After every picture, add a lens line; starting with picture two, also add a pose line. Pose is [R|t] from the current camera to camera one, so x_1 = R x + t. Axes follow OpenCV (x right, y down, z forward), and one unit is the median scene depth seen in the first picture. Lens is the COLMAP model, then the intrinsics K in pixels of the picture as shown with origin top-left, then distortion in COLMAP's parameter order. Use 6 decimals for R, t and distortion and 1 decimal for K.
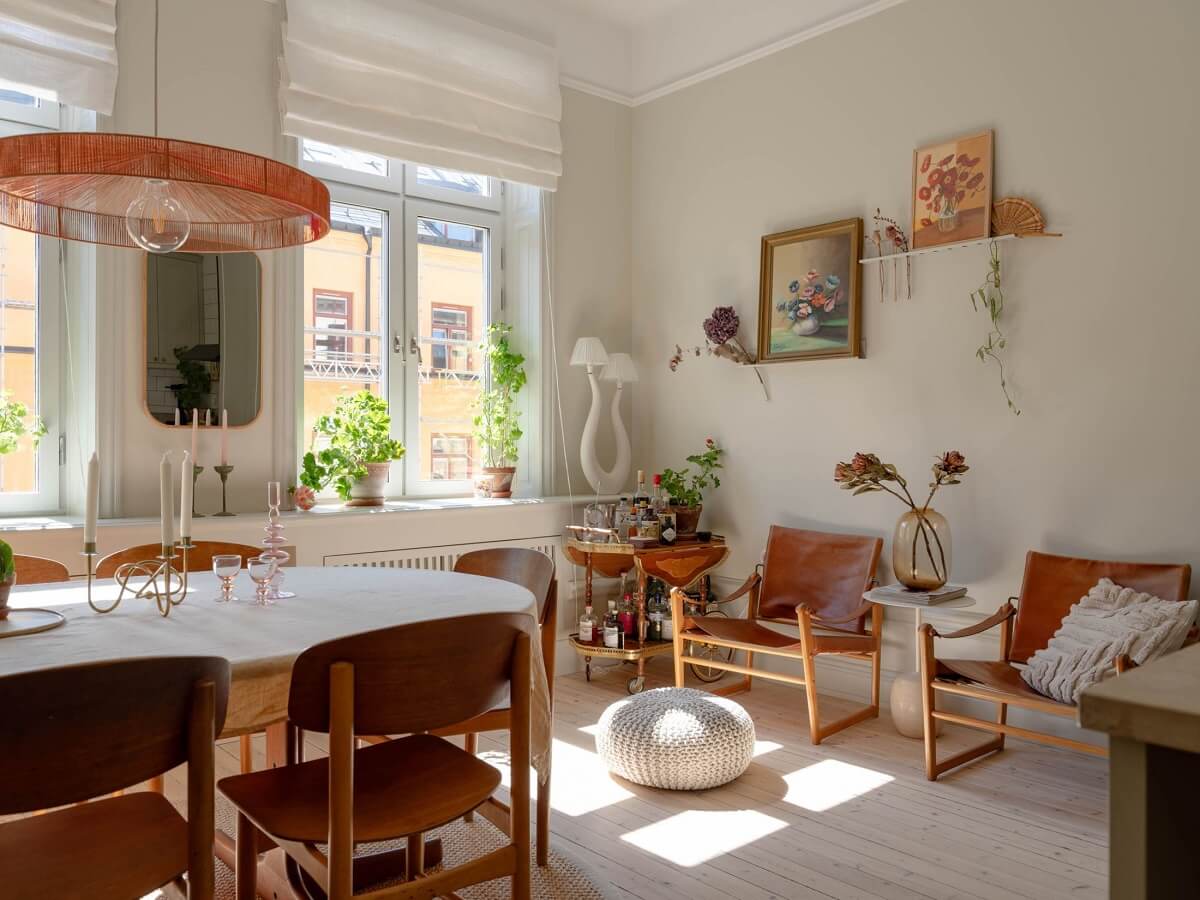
lens RADIAL K [[991.0, 0, 600.0], [0, 991.0, 450.0], [0, 0, 1]] dist [0.002368, 0.003231]
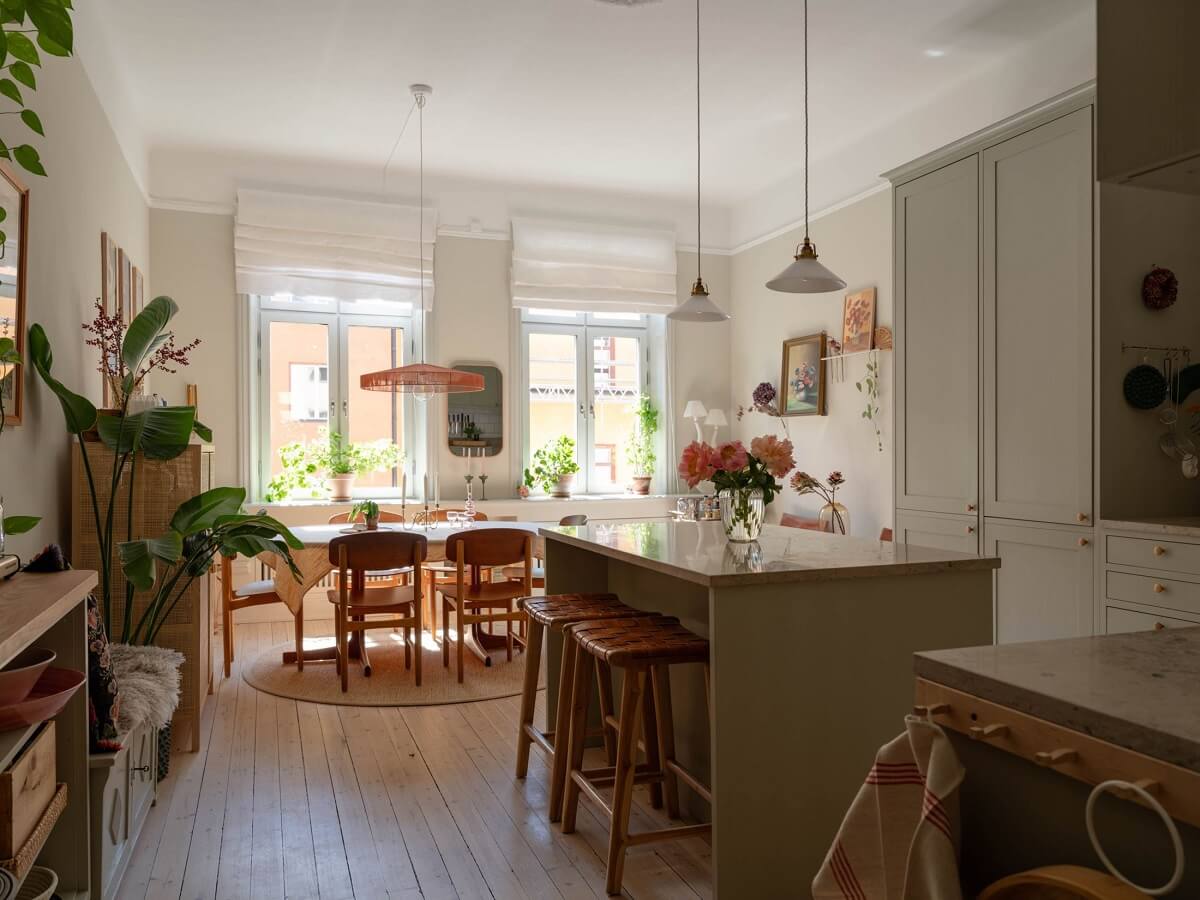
lens RADIAL K [[933.5, 0, 613.7], [0, 933.5, 482.1], [0, 0, 1]] dist [-0.000309, 0.001473]
pose [[0.937558, 0.011816, -0.347627, 0.469945], [-0.001495, 0.999550, 0.029943, -0.025013], [0.347825, -0.027554, 0.937155, -0.615728]]
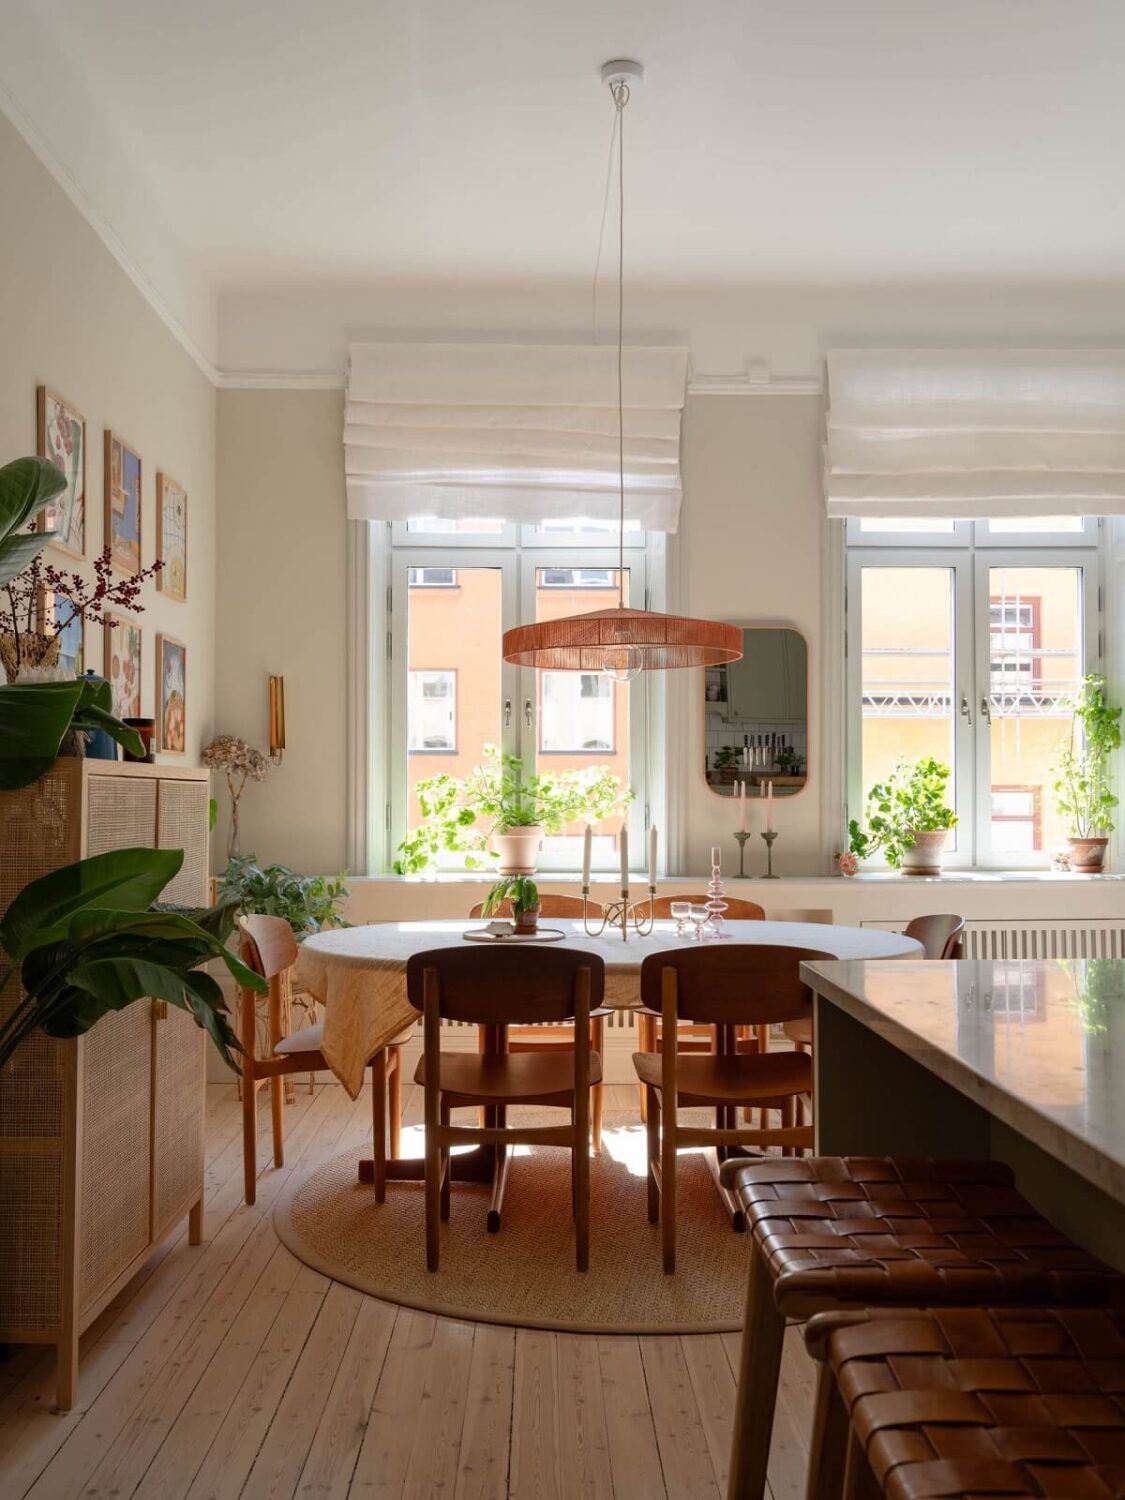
lens RADIAL K [[1340.6, 0, 542.8], [0, 1340.6, 809.4], [0, 0, 1]] dist [-0.000547, 0.003613]
pose [[0.757541, 0.004499, -0.652772, 0.346494], [-0.002100, 0.999988, 0.004455, -0.013488], [0.652785, -0.002004, 0.757541, -0.249268]]
